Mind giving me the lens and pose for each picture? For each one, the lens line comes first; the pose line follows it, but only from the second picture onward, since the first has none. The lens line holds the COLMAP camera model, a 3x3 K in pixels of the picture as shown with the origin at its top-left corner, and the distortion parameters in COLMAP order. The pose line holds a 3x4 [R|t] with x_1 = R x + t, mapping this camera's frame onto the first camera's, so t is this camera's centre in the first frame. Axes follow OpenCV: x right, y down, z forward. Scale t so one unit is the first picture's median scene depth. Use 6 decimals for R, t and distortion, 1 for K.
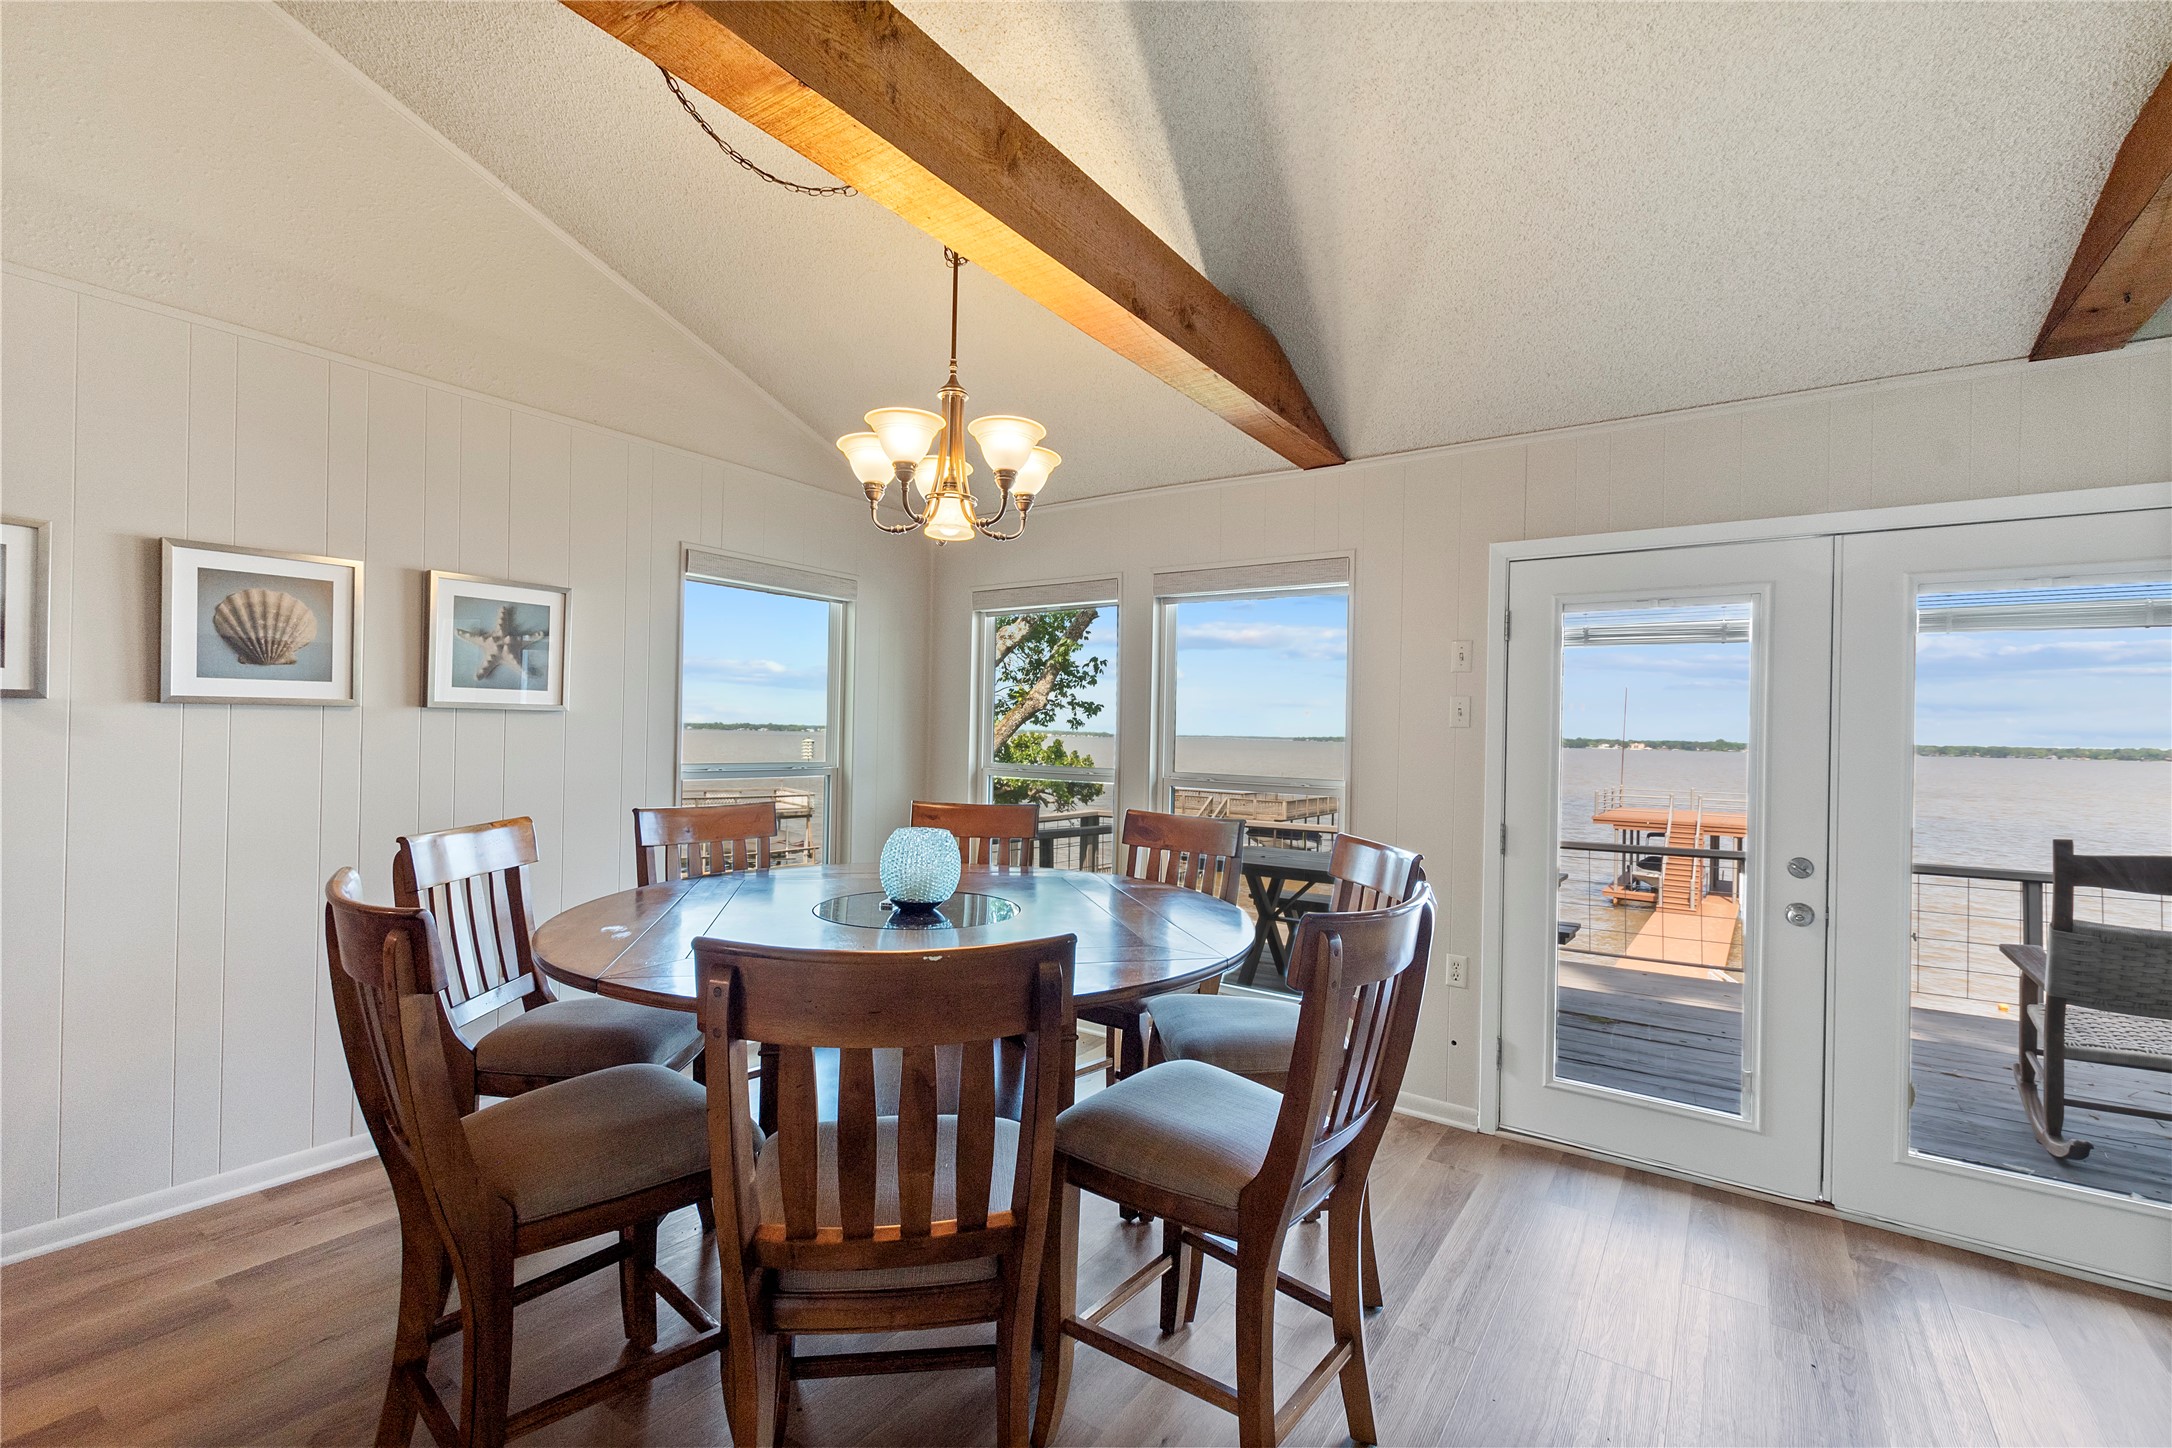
lens RADIAL K [[941.2, 0, 1088.7], [0, 941.2, 725.9], [0, 0, 1]] dist [-0.002593, -0.000959]
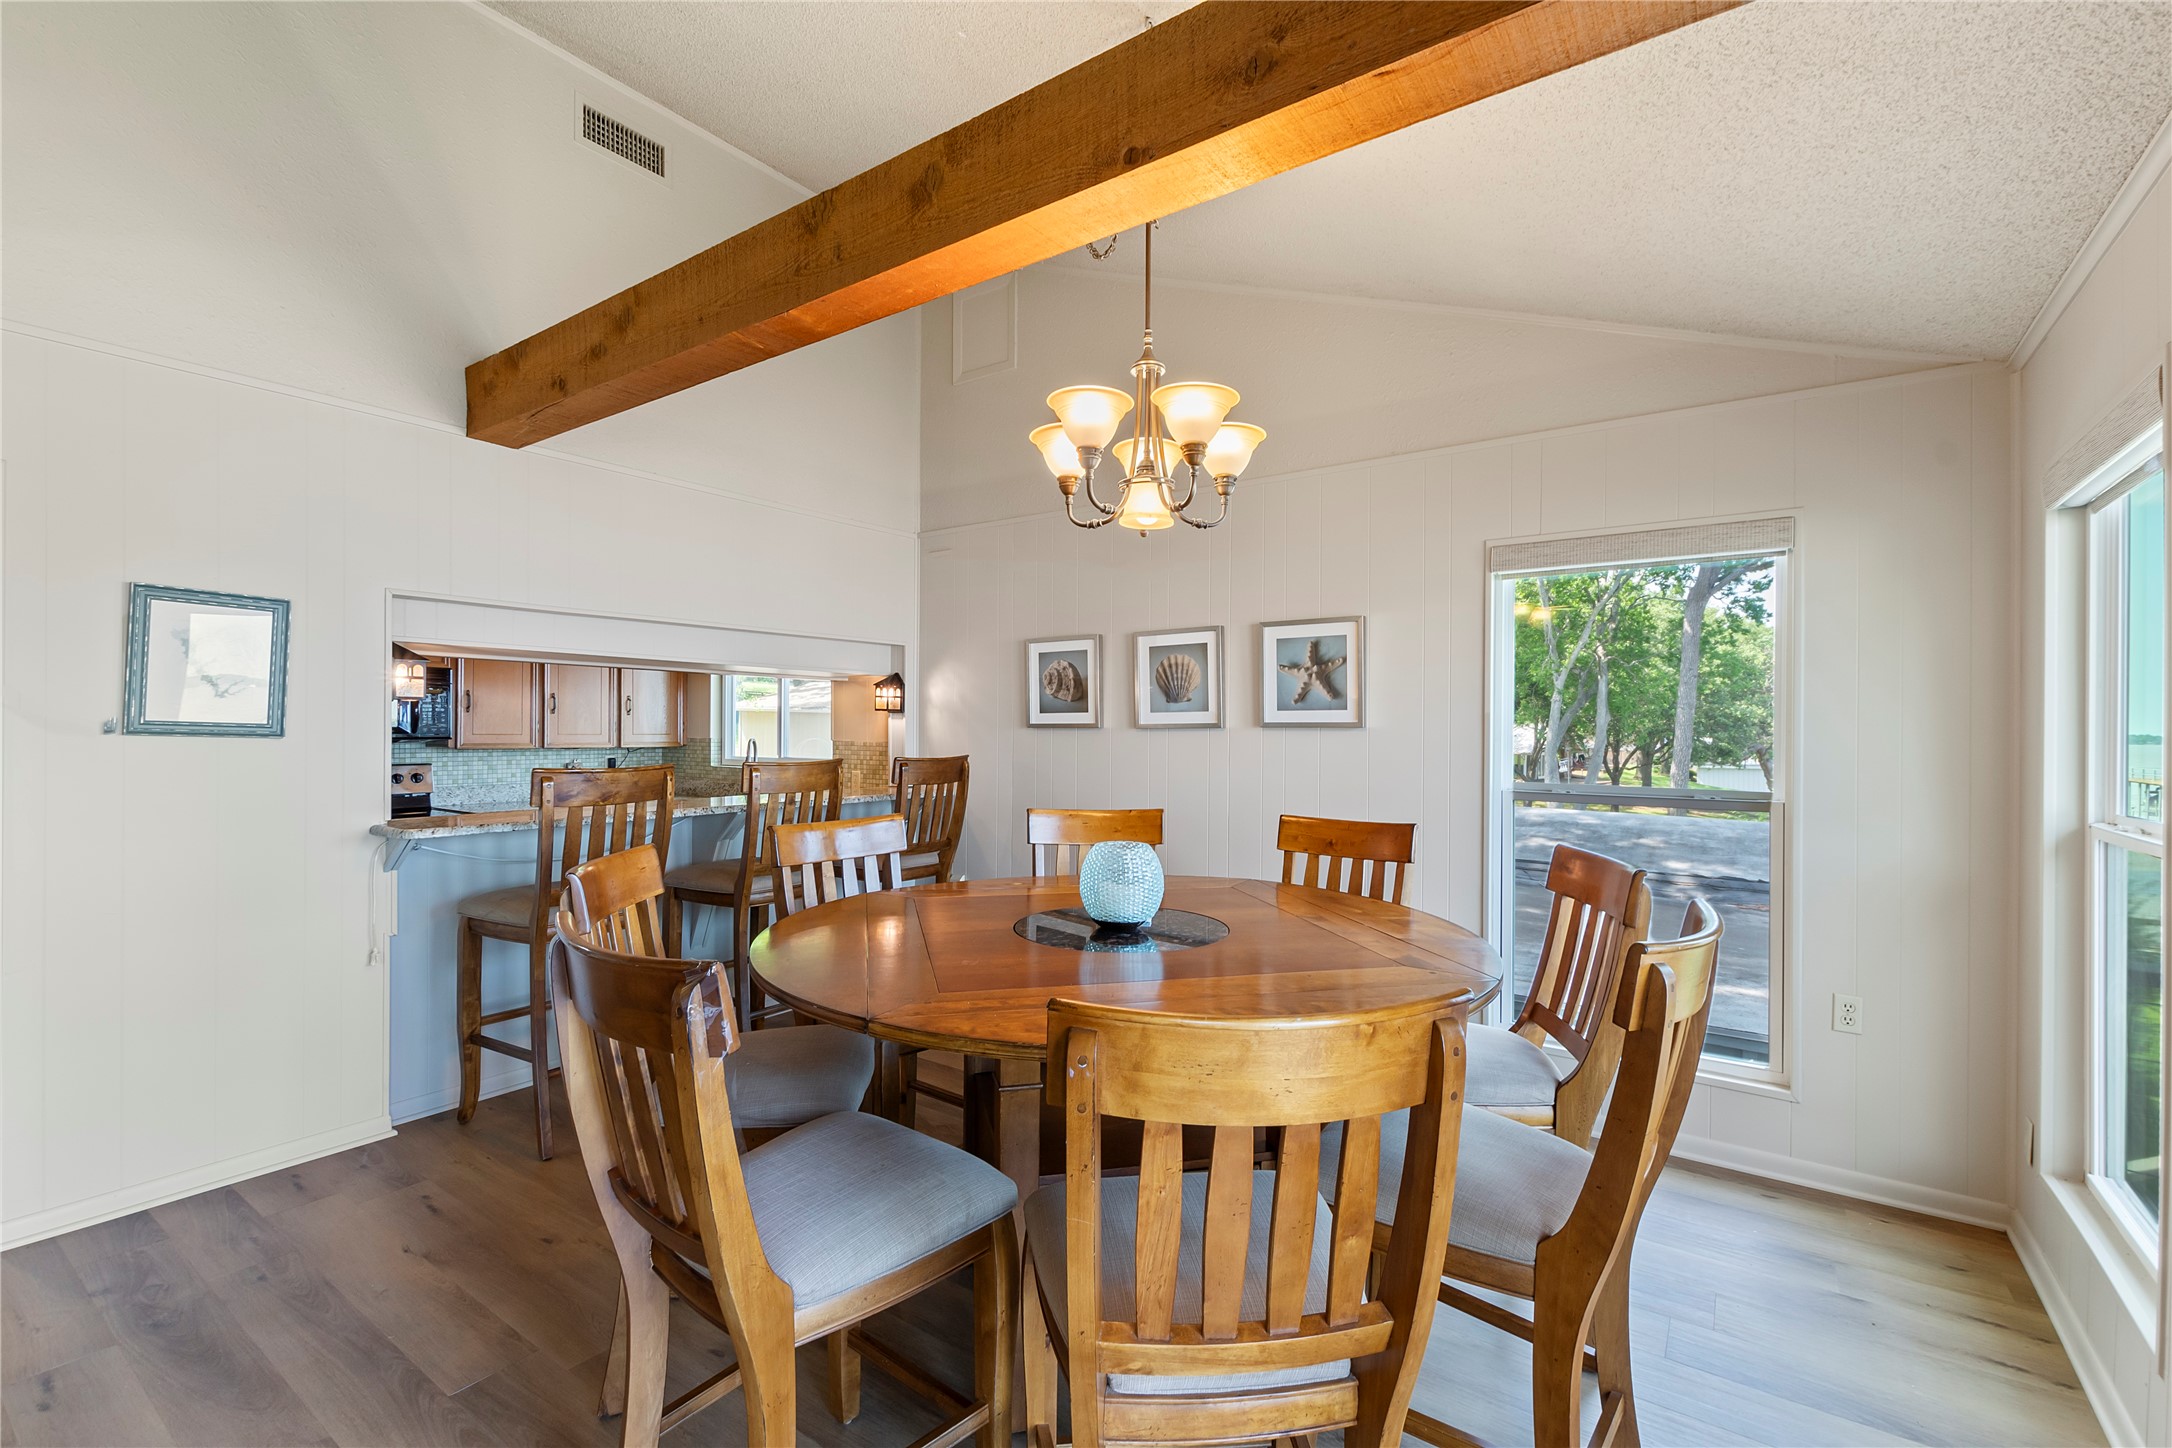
lens RADIAL K [[941.2, 0, 1088.7], [0, 941.2, 725.9], [0, 0, 1]] dist [-0.002593, -0.000959]
pose [[0.017507, -0.027661, -0.999464, 0.607263], [-0.002254, 0.999614, -0.027705, 0.015451], [0.999844, 0.002738, 0.017438, 0.746065]]
